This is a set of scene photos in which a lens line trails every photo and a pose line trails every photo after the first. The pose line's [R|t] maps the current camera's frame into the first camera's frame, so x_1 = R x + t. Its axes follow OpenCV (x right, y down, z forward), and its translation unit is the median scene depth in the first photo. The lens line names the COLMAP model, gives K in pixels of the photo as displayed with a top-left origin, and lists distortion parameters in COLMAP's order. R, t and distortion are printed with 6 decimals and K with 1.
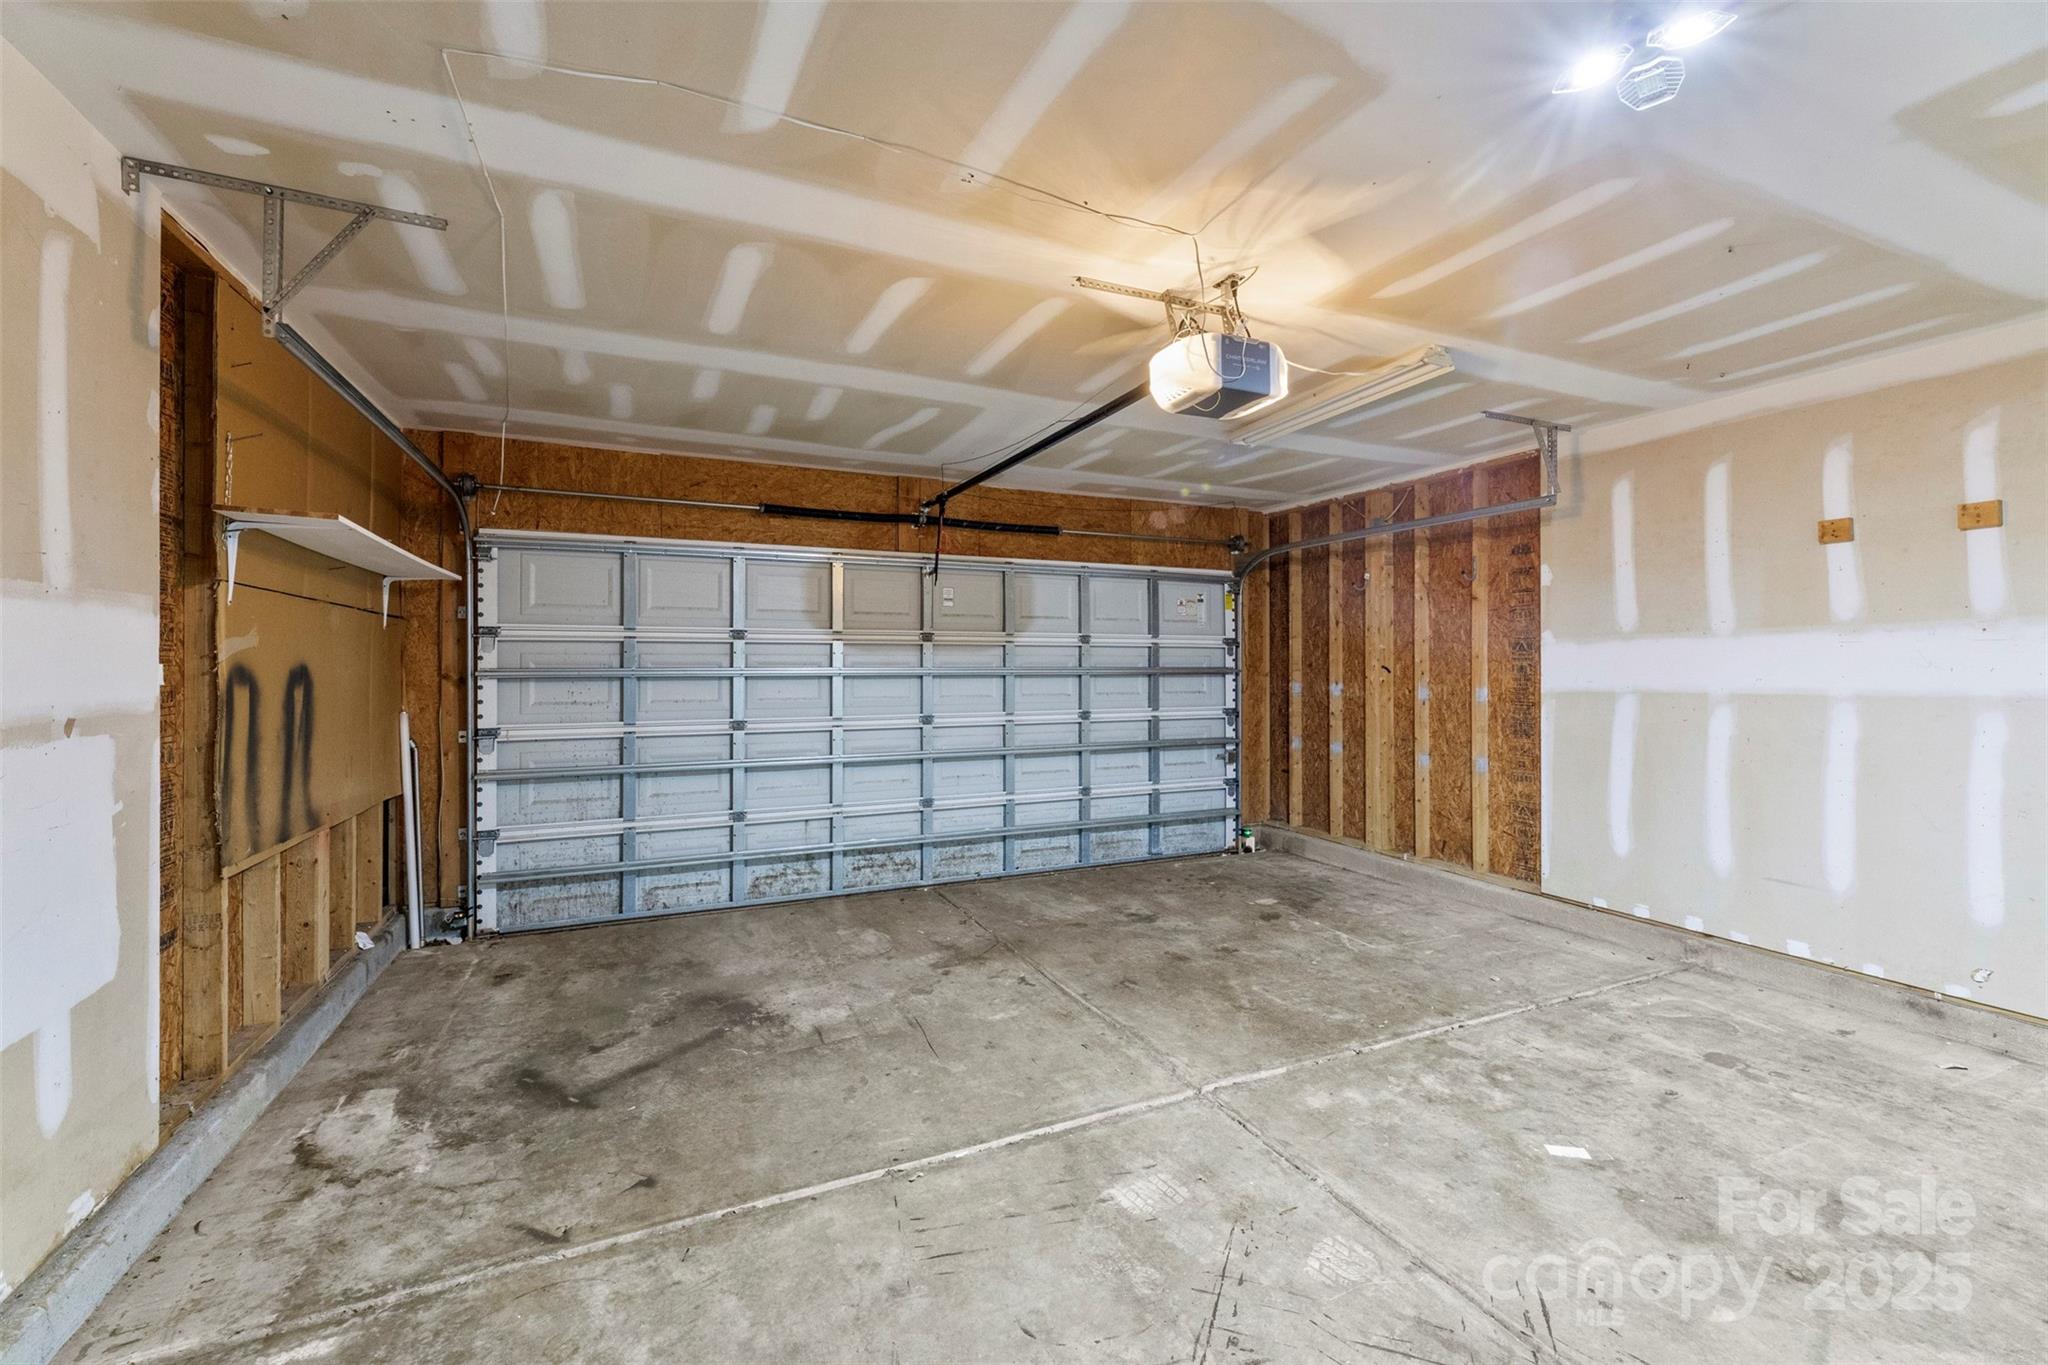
lens RADIAL K [[826.8, 0, 1024.0], [0, 826.8, 659.9], [0, 0, 1]] dist [0.001771, -0.000523]
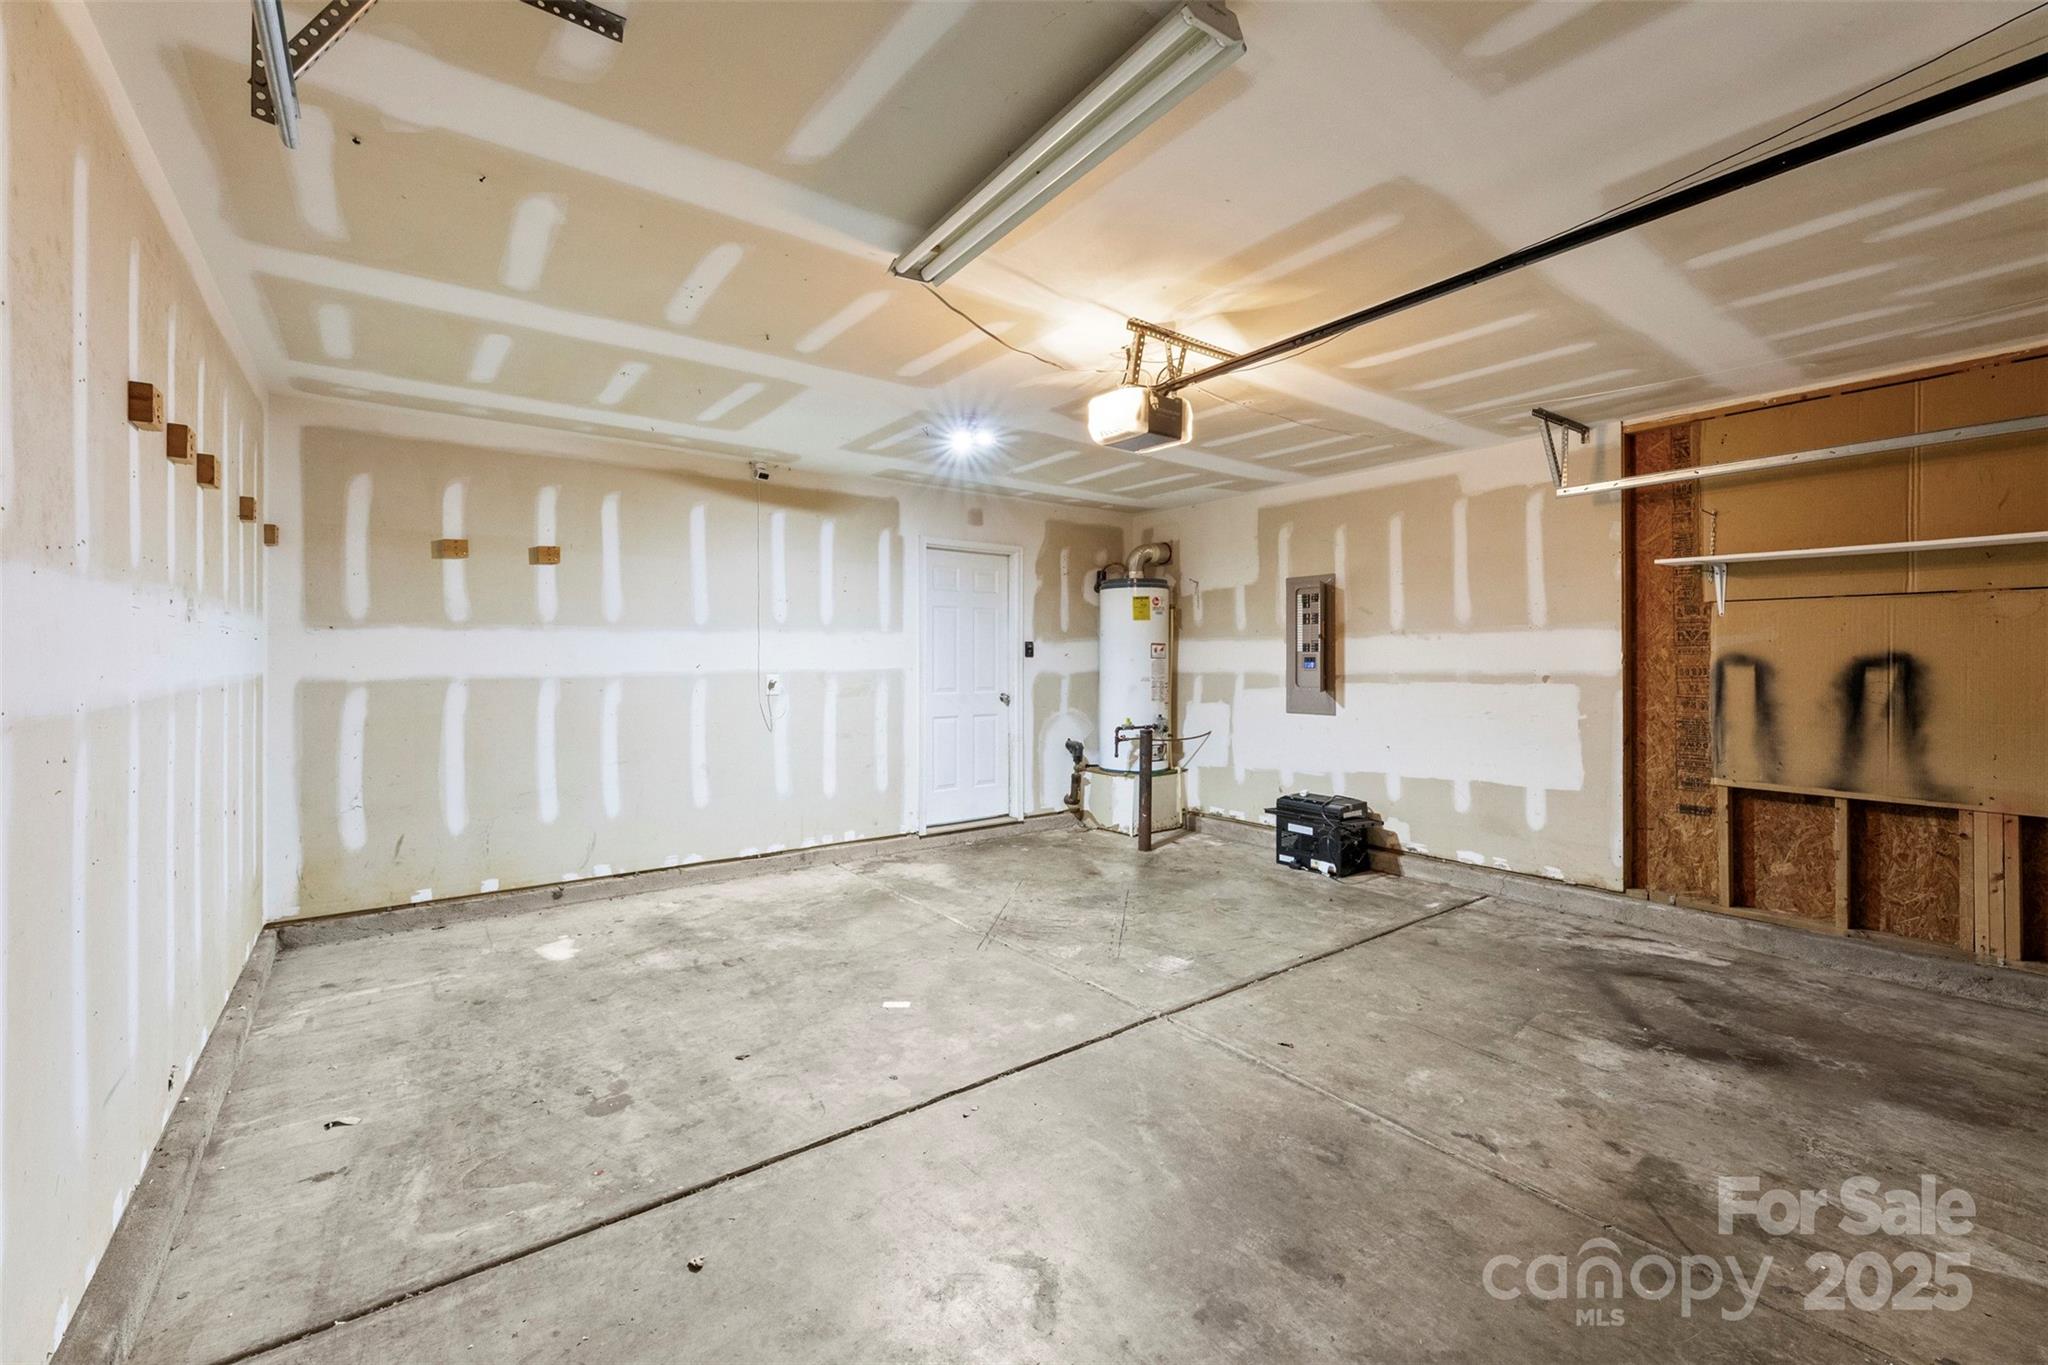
lens RADIAL K [[826.8, 0, 1021.7], [0, 826.8, 665.4], [0, 0, 1]] dist [0.001771, -0.000523]
pose [[-0.976018, 0.002494, -0.217674, 0.595395], [0.003067, 0.999993, -0.002295, 0.023549], [0.217666, -0.002907, -0.976019, 1.899085]]
